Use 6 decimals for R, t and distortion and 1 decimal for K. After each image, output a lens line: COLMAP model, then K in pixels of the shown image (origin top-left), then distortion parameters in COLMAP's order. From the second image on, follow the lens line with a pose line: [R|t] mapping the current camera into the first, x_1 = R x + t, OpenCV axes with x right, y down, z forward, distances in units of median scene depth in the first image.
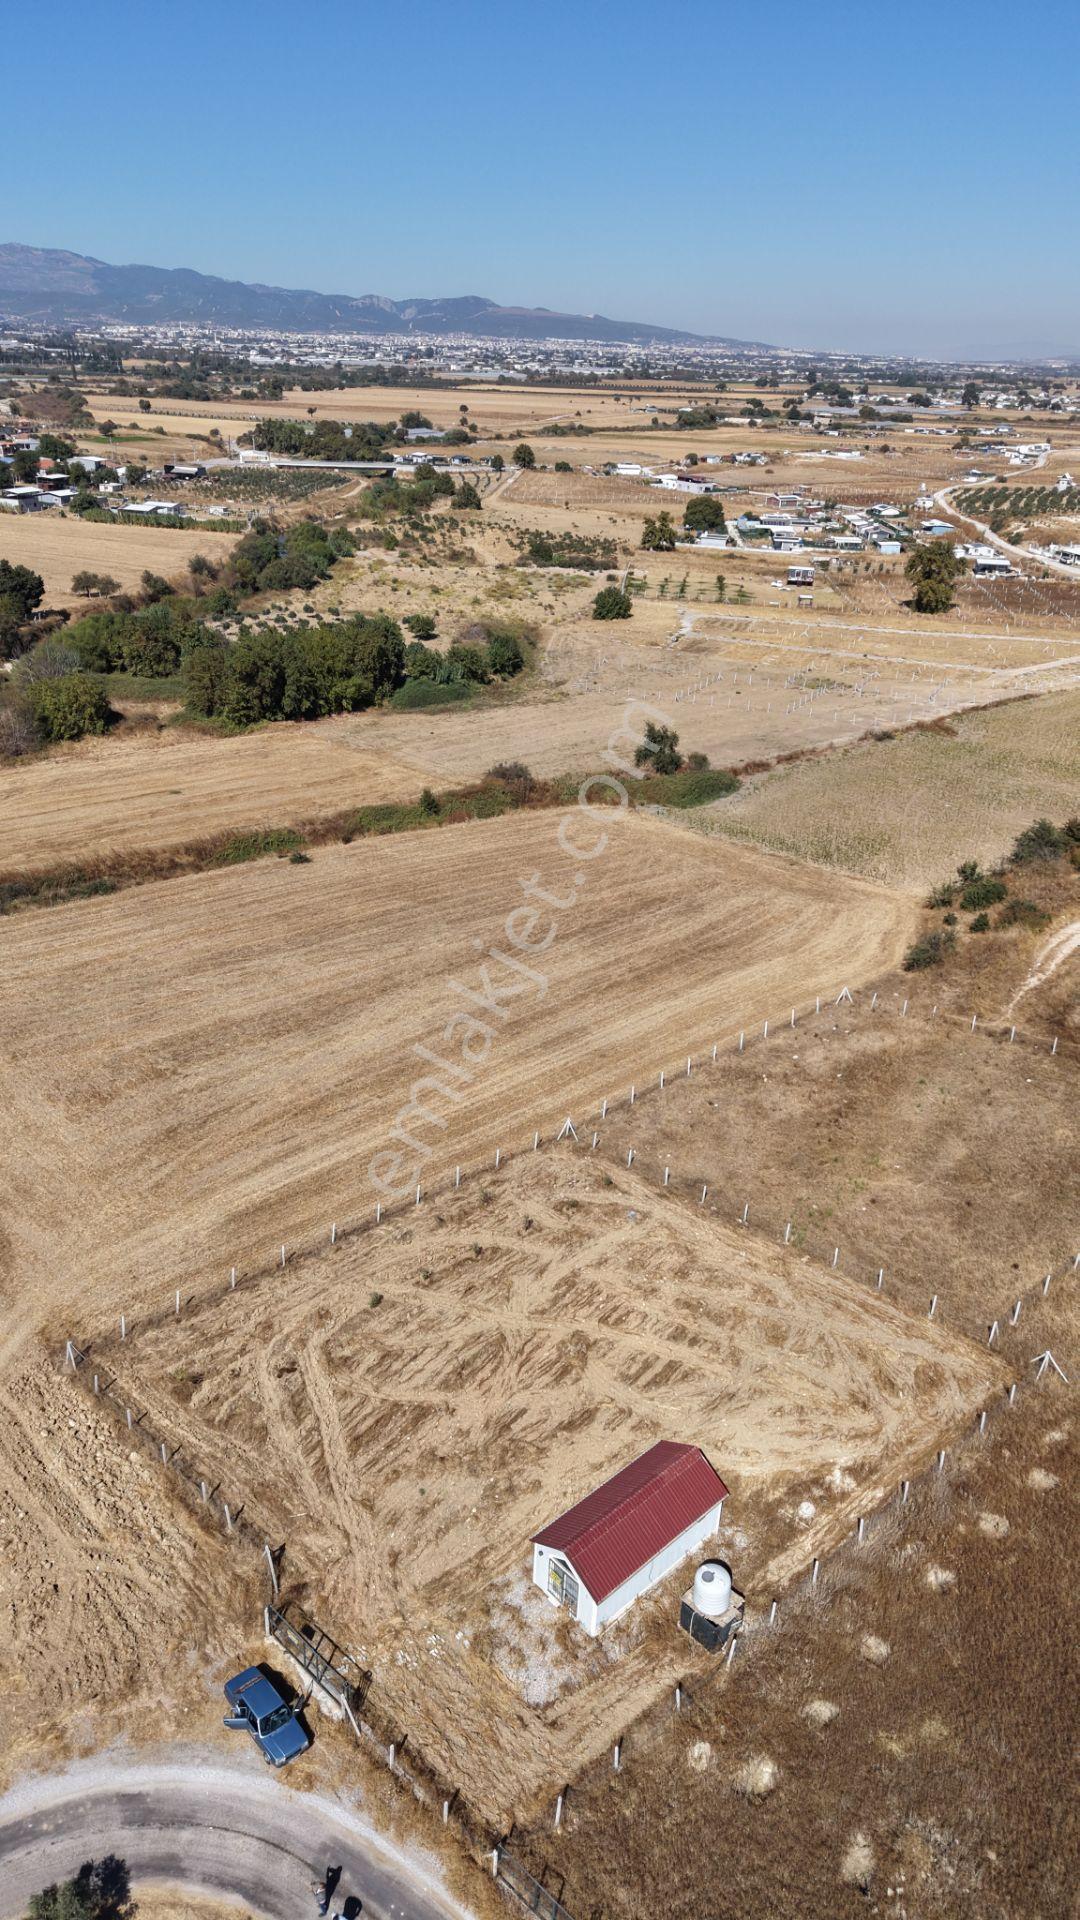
lens RADIAL K [[1281.2, 0, 544.2], [0, 1281.2, 963.3], [0, 0, 1]] dist [0.043484, -0.045920]
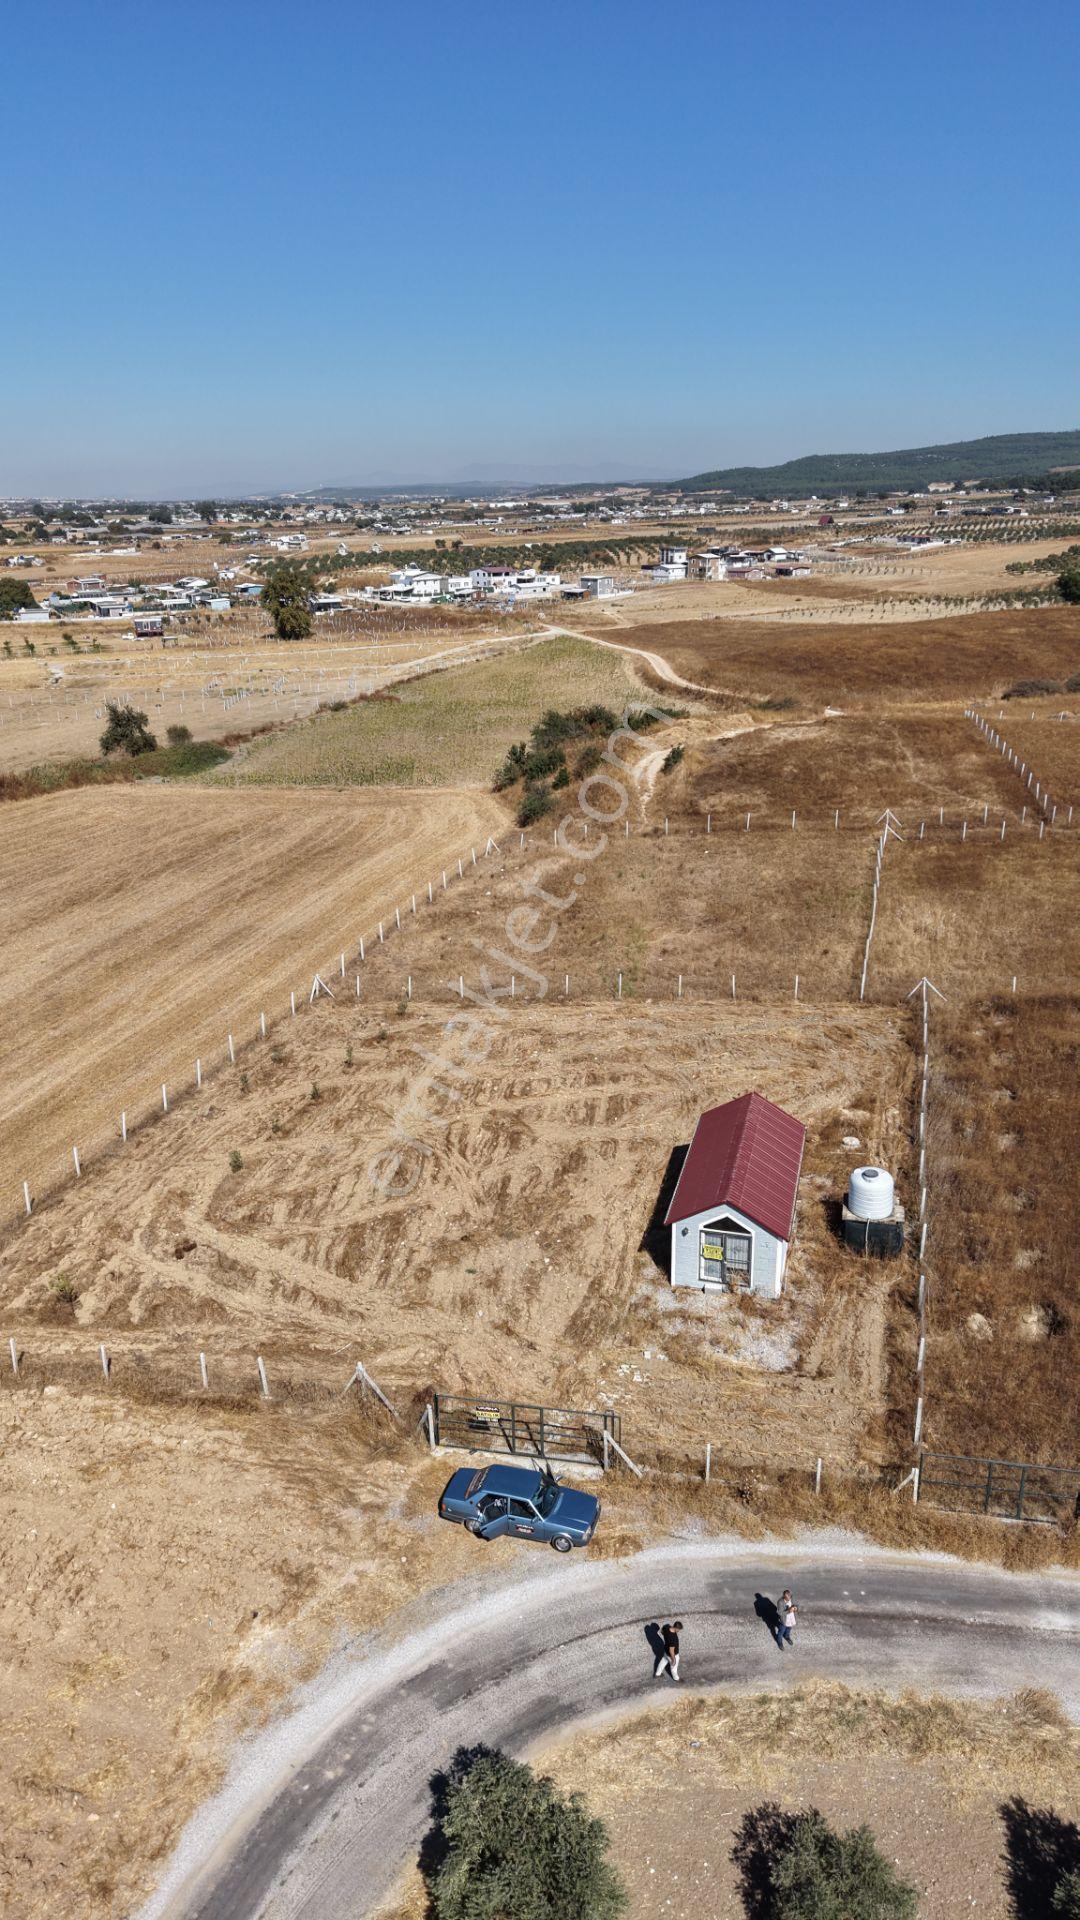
lens RADIAL K [[1281.2, 0, 546.1], [0, 1281.2, 958.4], [0, 0, 1]] dist [0.043484, -0.045920]
pose [[0.849221, -0.227987, 0.476283, -0.240751], [0.273289, 0.961553, -0.027003, 0.169066], [-0.451815, 0.153095, 0.878877, 0.181901]]
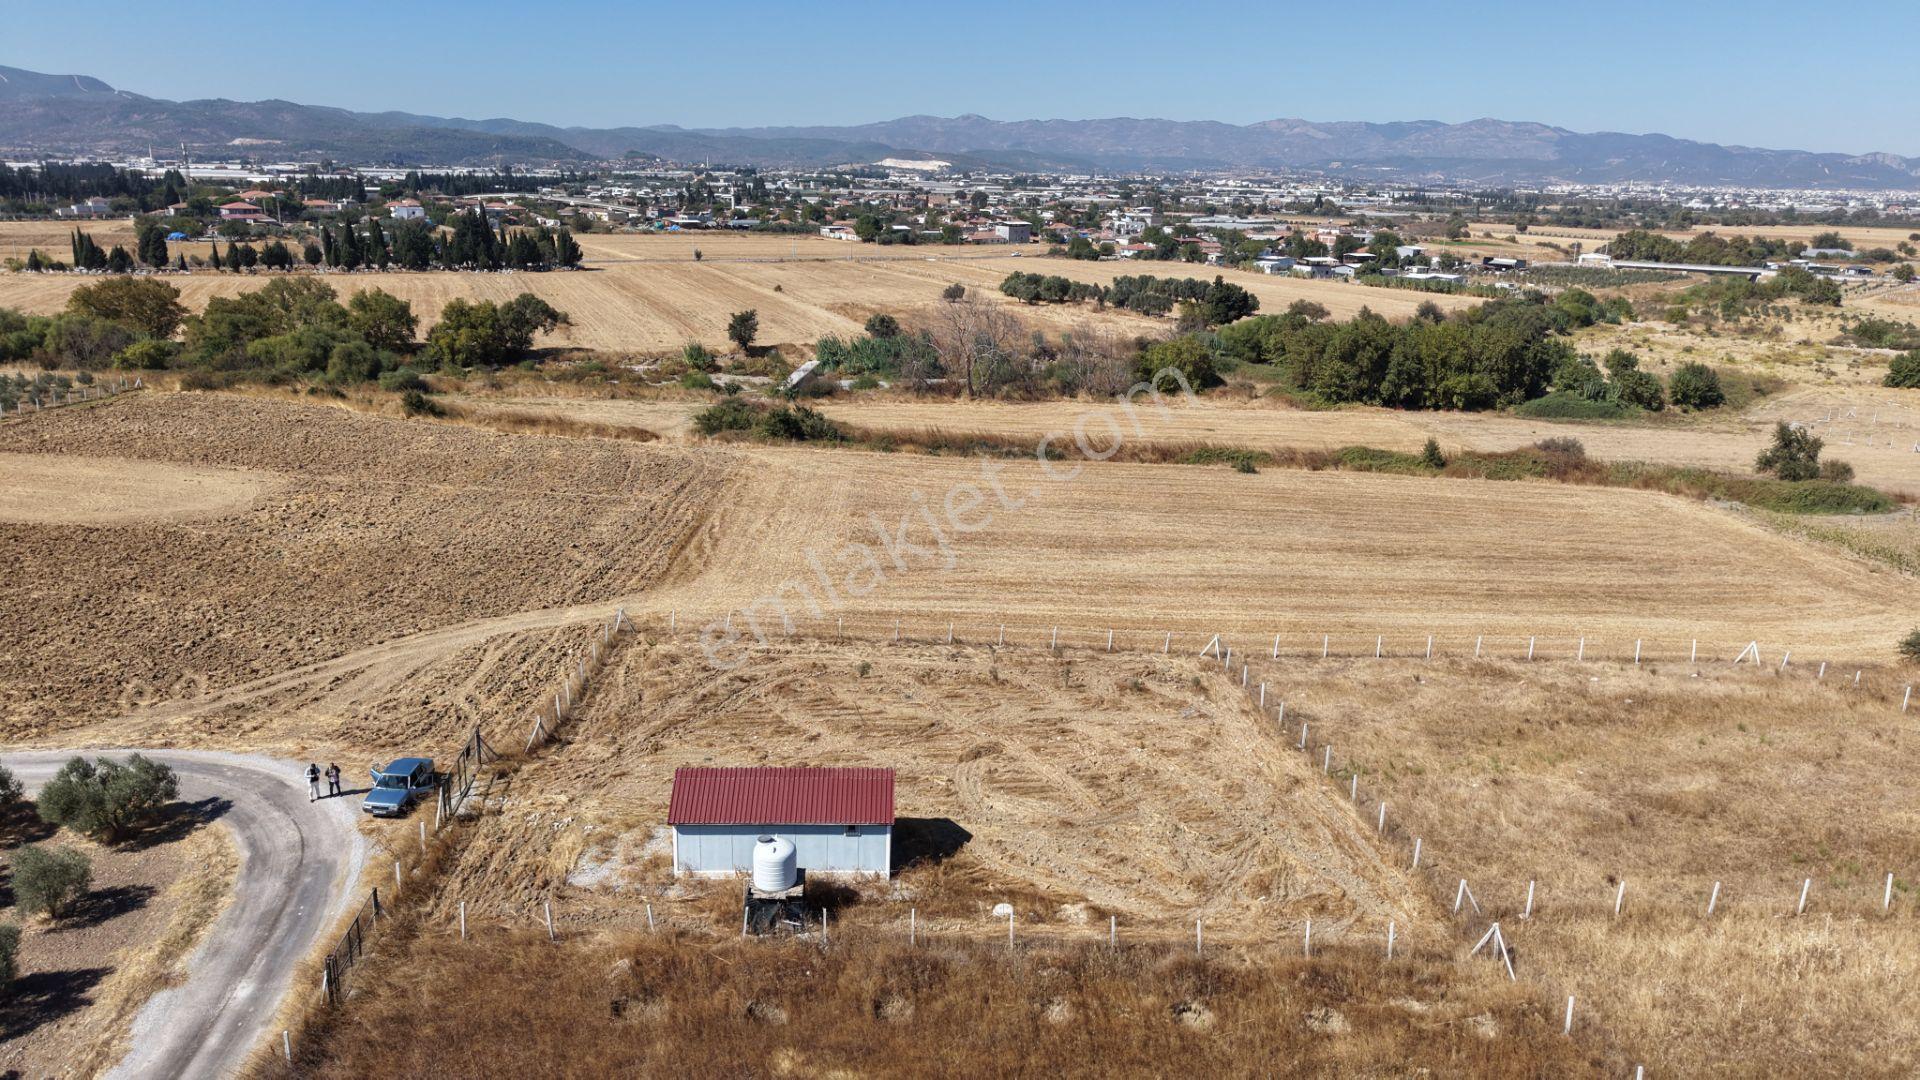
lens RADIAL K [[1281.2, 0, 959.1], [0, 1281.2, 547.1], [0, 0, 1]] dist [0.043484, -0.045920]
pose [[0.752501, 0.166544, -0.637185, 0.412535], [-0.284225, 0.954886, -0.086080, 0.182420], [0.594103, 0.245879, 0.765888, 0.208568]]
